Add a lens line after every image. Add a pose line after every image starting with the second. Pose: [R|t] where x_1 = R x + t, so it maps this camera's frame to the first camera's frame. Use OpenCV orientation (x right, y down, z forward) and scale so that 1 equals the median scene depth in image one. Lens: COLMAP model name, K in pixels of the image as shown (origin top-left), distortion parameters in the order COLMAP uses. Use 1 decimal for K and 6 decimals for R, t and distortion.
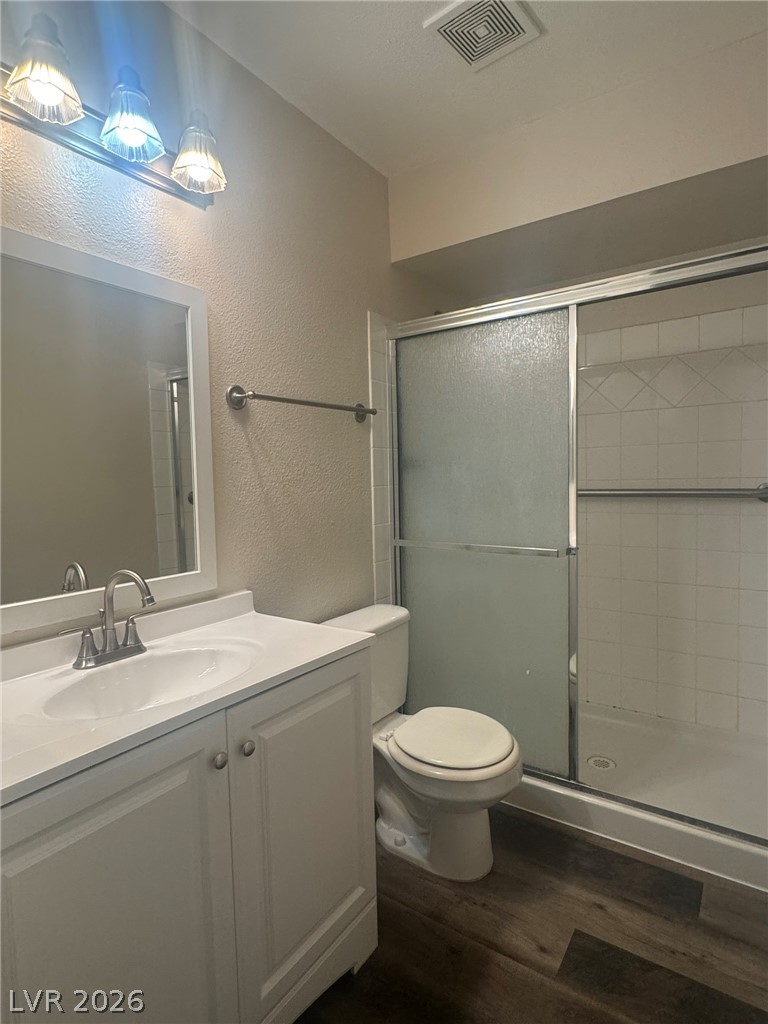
lens RADIAL K [[550.3, 0, 386.0], [0, 550.3, 512.4], [0, 0, 1]] dist [0.000025, 0.000750]
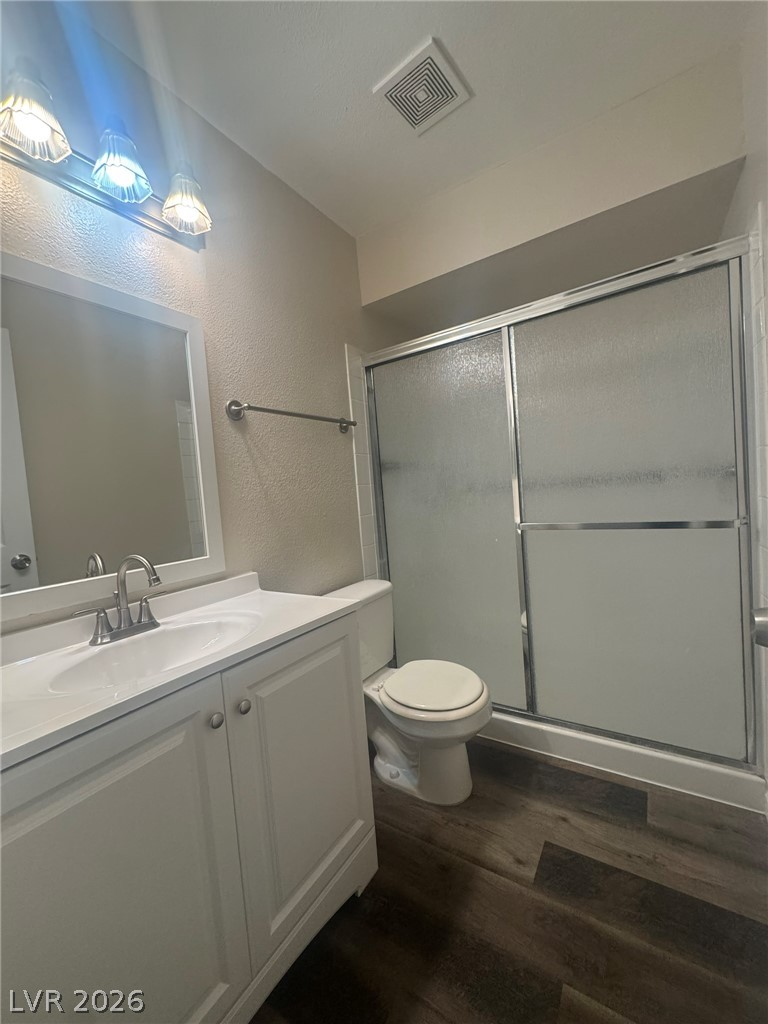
lens RADIAL K [[410.5, 0, 385.4], [0, 410.5, 513.2], [0, 0, 1]] dist [-0.000167, -0.000105]
pose [[0.998144, -0.057155, 0.021014, 0.024932], [0.057455, 0.998250, -0.013961, 0.050672], [-0.020179, 0.015142, 0.999682, 0.121867]]
